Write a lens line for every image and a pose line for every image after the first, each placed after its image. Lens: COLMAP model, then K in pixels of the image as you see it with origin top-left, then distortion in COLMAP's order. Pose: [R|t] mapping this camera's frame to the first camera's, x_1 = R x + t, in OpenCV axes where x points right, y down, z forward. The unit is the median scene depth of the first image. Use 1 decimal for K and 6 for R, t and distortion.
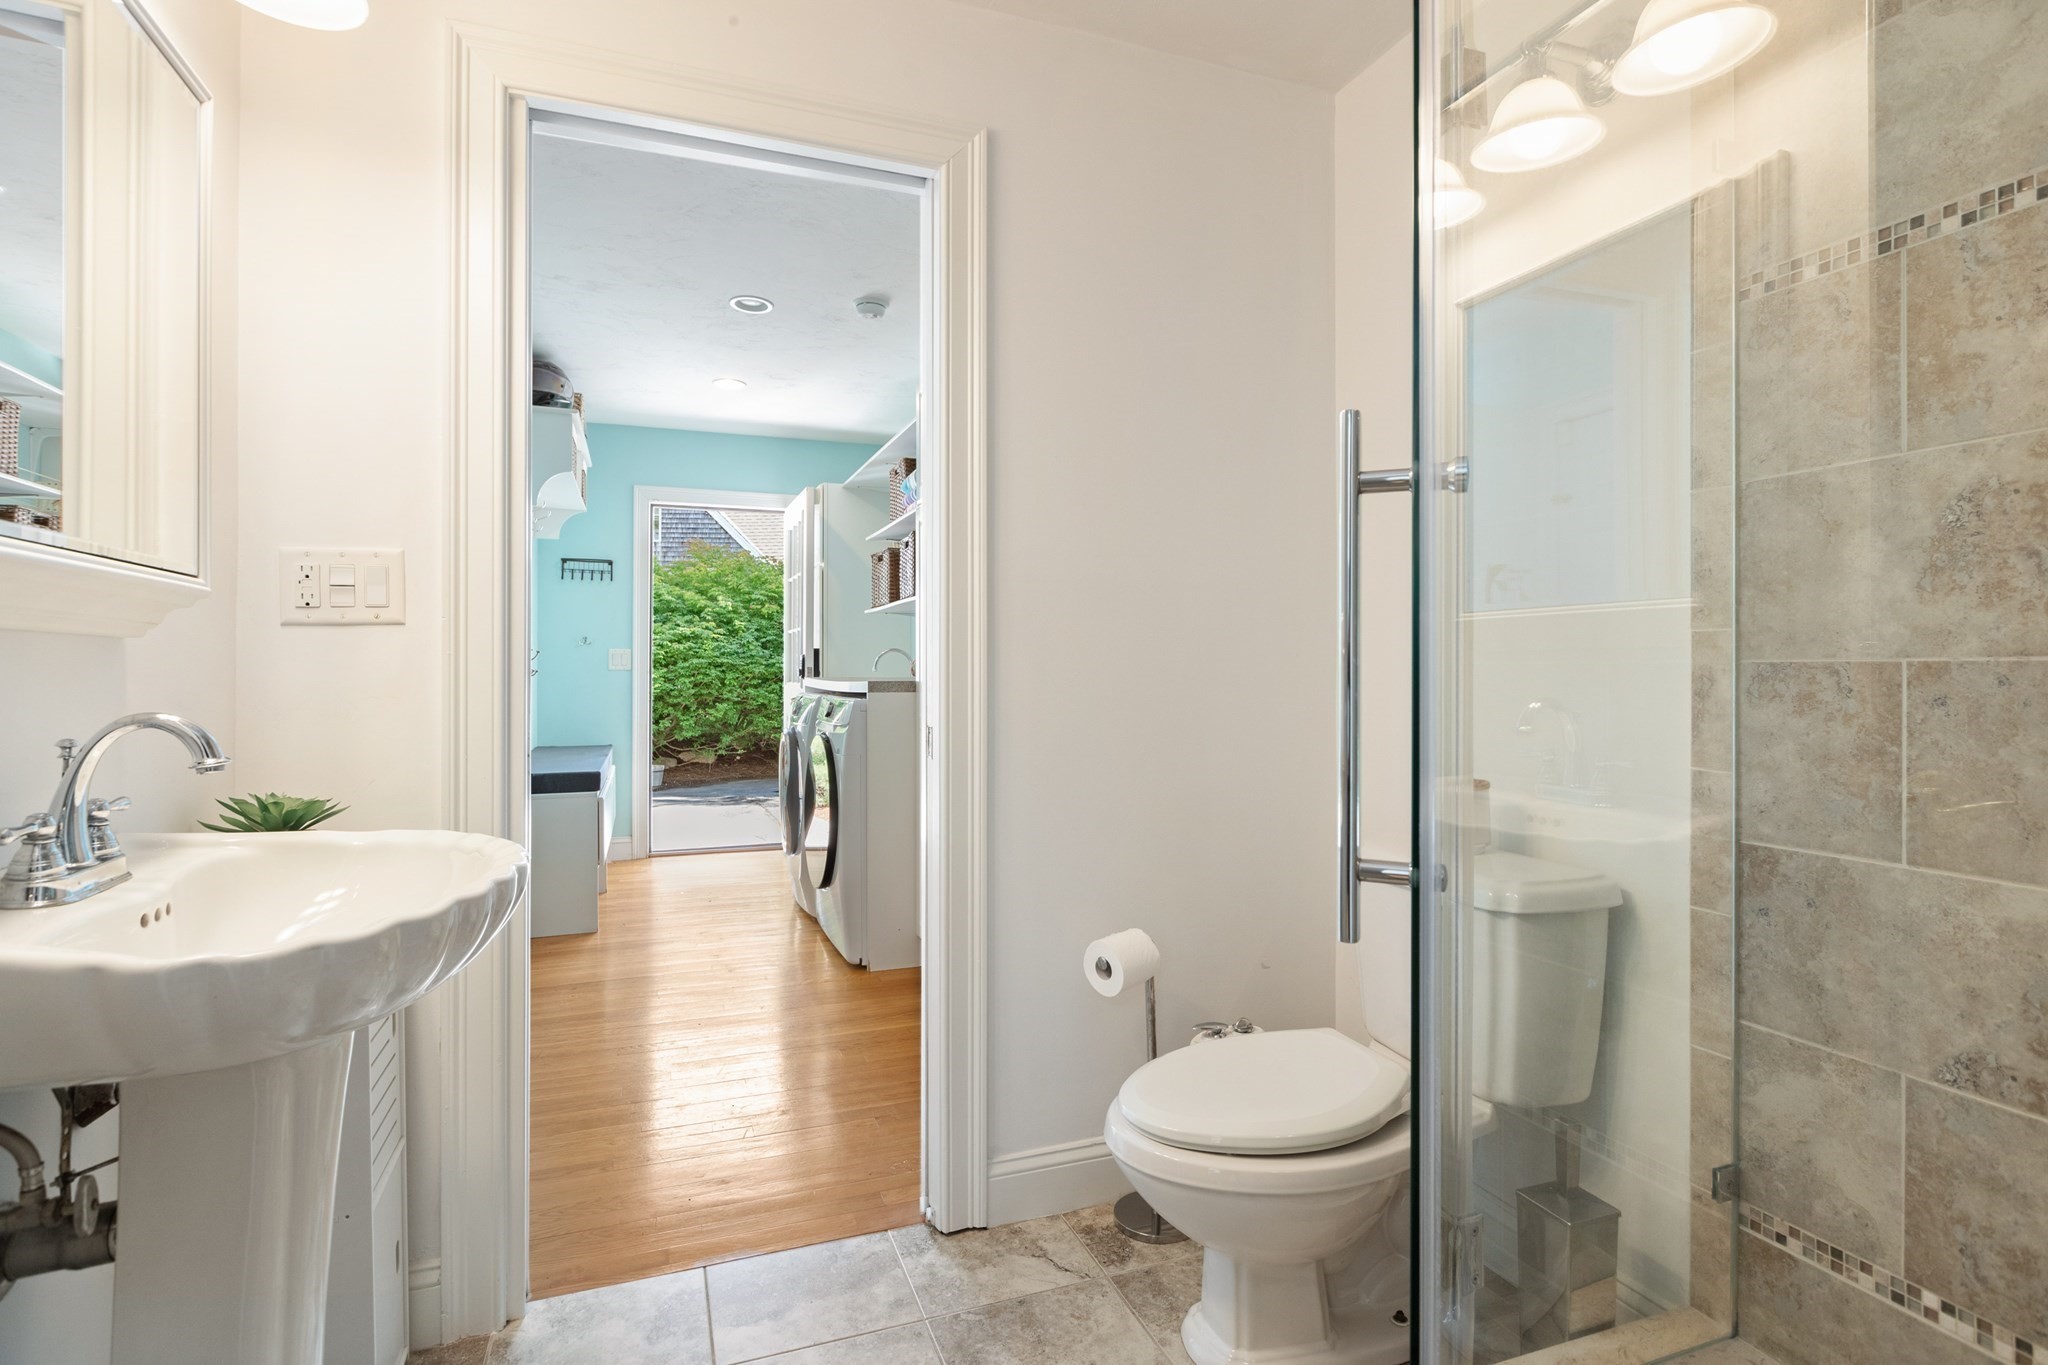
lens RADIAL K [[1004.9, 0, 1021.9], [0, 1004.9, 673.9], [0, 0, 1]] dist [-0.004410, 0.001144]
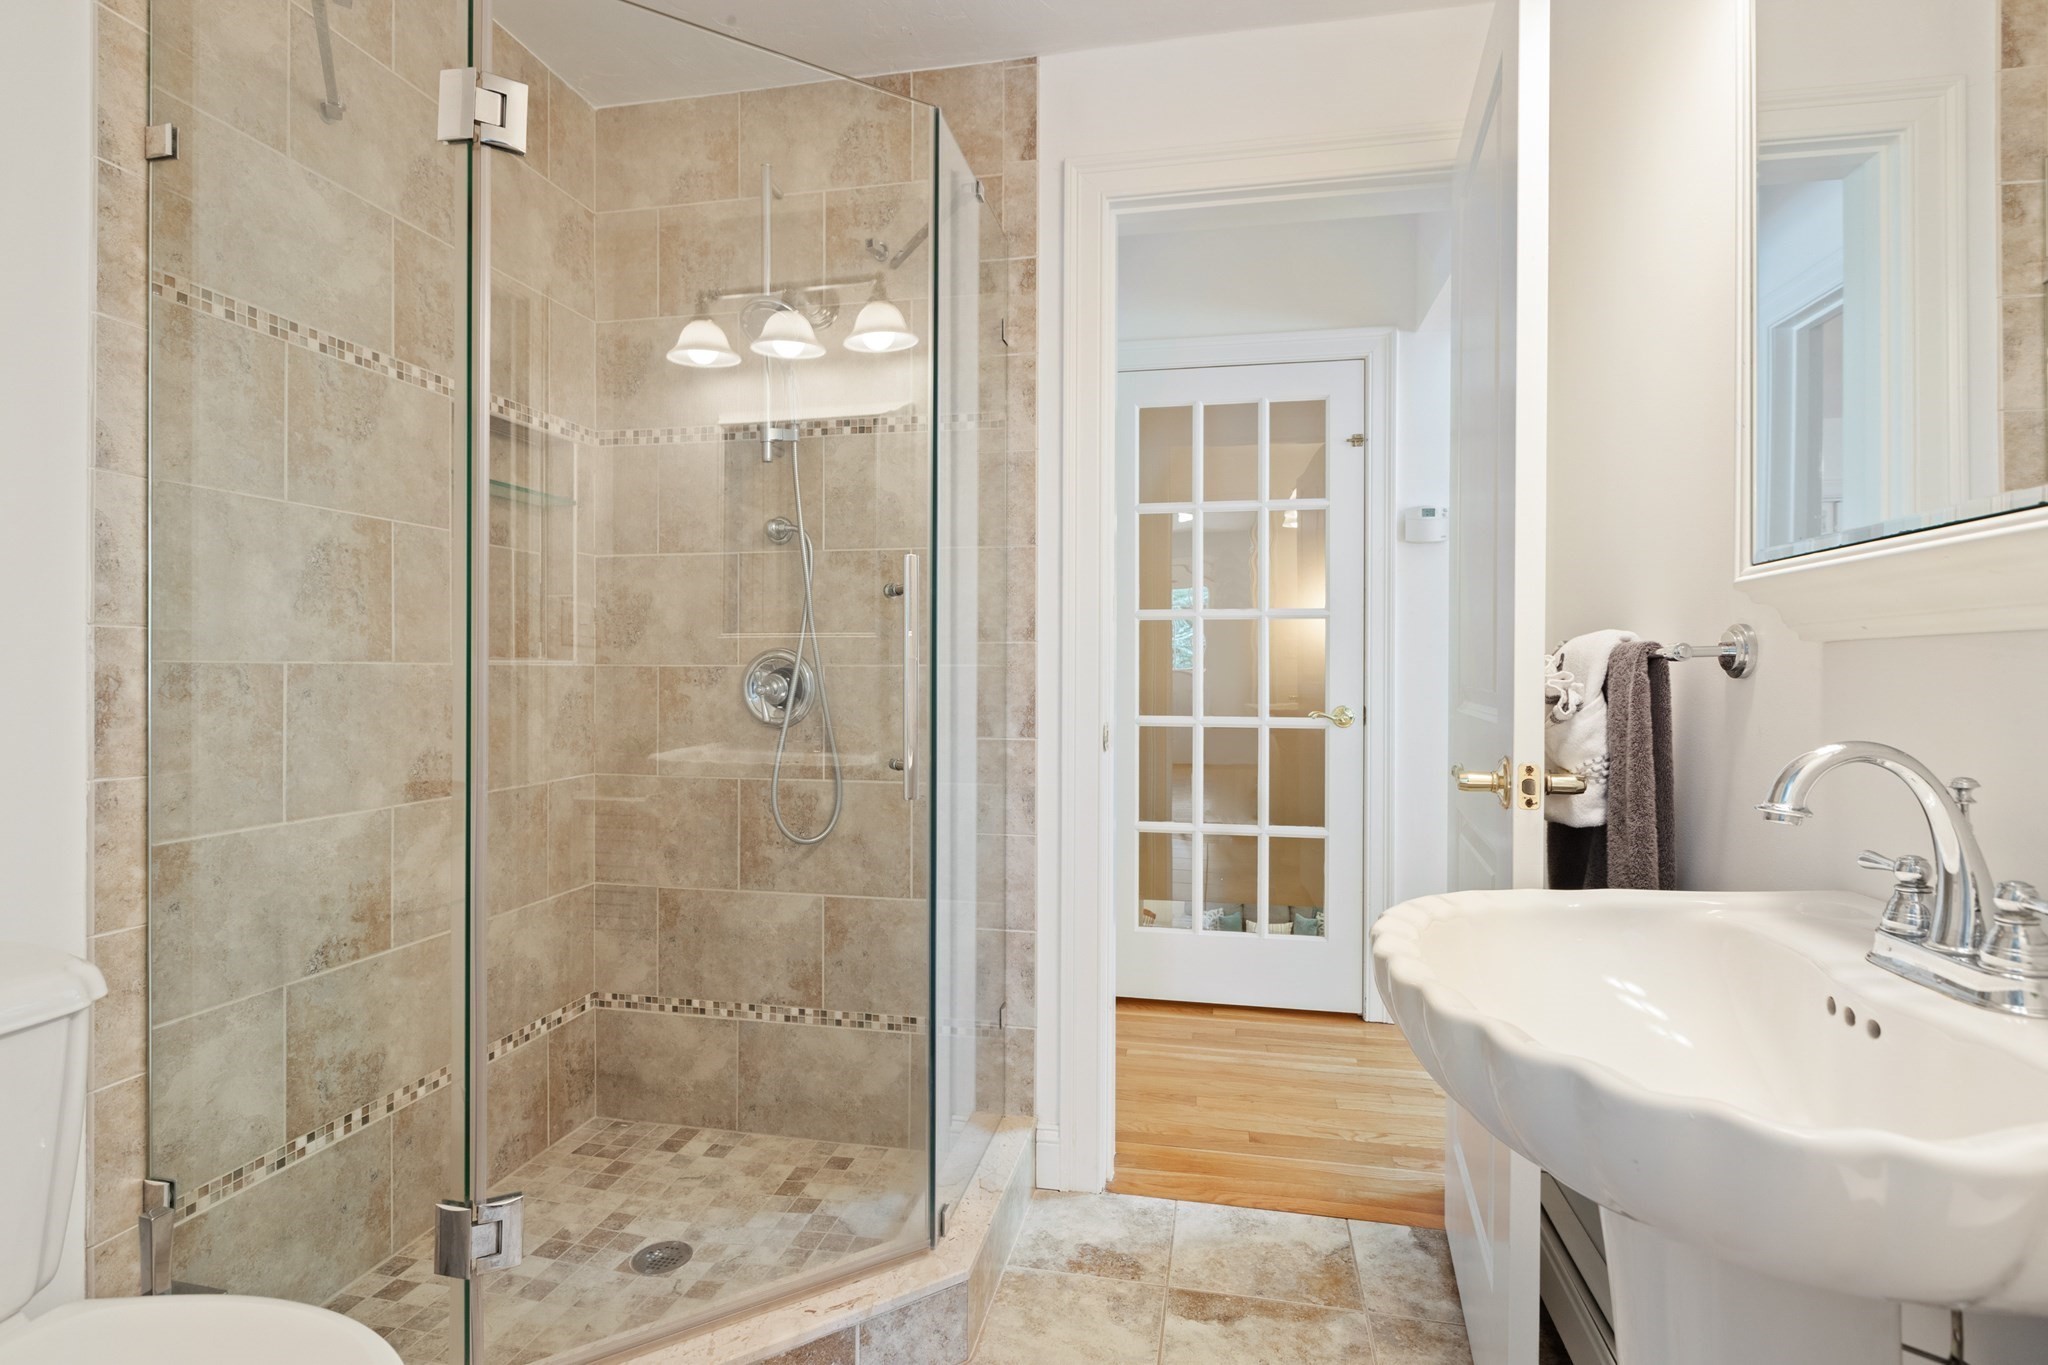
lens RADIAL K [[1004.9, 0, 1021.9], [0, 1004.9, 673.9], [0, 0, 1]] dist [-0.004410, 0.001144]
pose [[-0.845136, -0.007587, 0.534497, -0.573870], [-0.004857, 0.999967, 0.006515, -0.011795], [-0.534529, 0.002910, -0.845145, 1.507486]]
